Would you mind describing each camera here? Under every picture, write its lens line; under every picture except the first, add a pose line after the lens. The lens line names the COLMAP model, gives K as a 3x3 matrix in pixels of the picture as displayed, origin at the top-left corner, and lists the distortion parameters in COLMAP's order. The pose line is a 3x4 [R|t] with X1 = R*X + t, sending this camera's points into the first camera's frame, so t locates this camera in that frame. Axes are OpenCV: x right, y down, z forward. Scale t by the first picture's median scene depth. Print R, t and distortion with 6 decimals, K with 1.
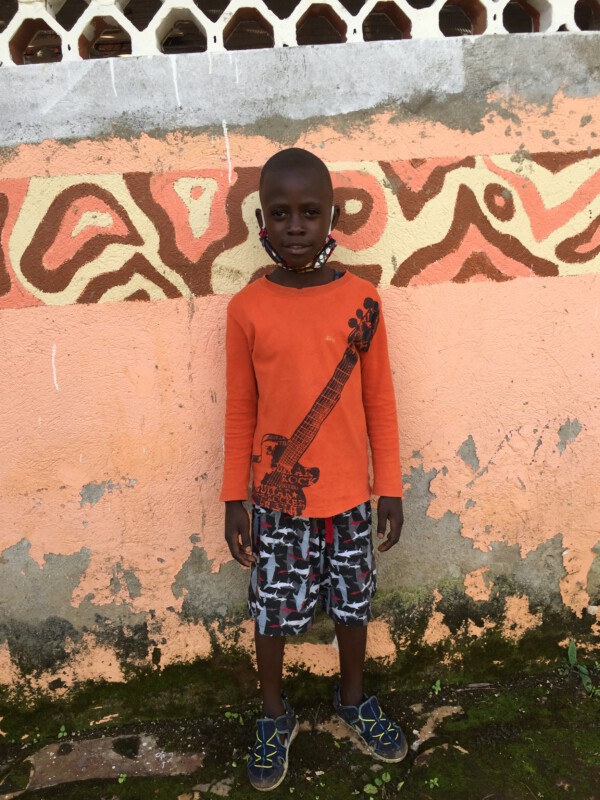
lens RADIAL K [[662.4, 0, 305.6], [0, 662.4, 404.2], [0, 0, 1]] dist [0.085181, -0.125182]
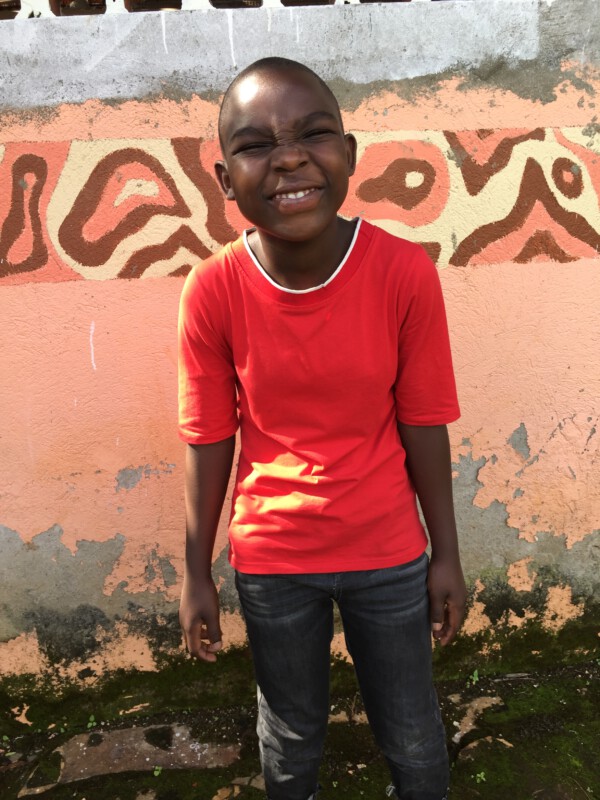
lens RADIAL K [[656.9, 0, 291.8], [0, 656.9, 398.2], [0, 0, 1]] dist [0.079804, -0.117707]
pose [[0.999613, 0.014520, 0.023719, -0.113136], [-0.015456, 0.999089, 0.039770, -0.022587], [-0.023120, -0.040121, 0.998927, 0.058681]]
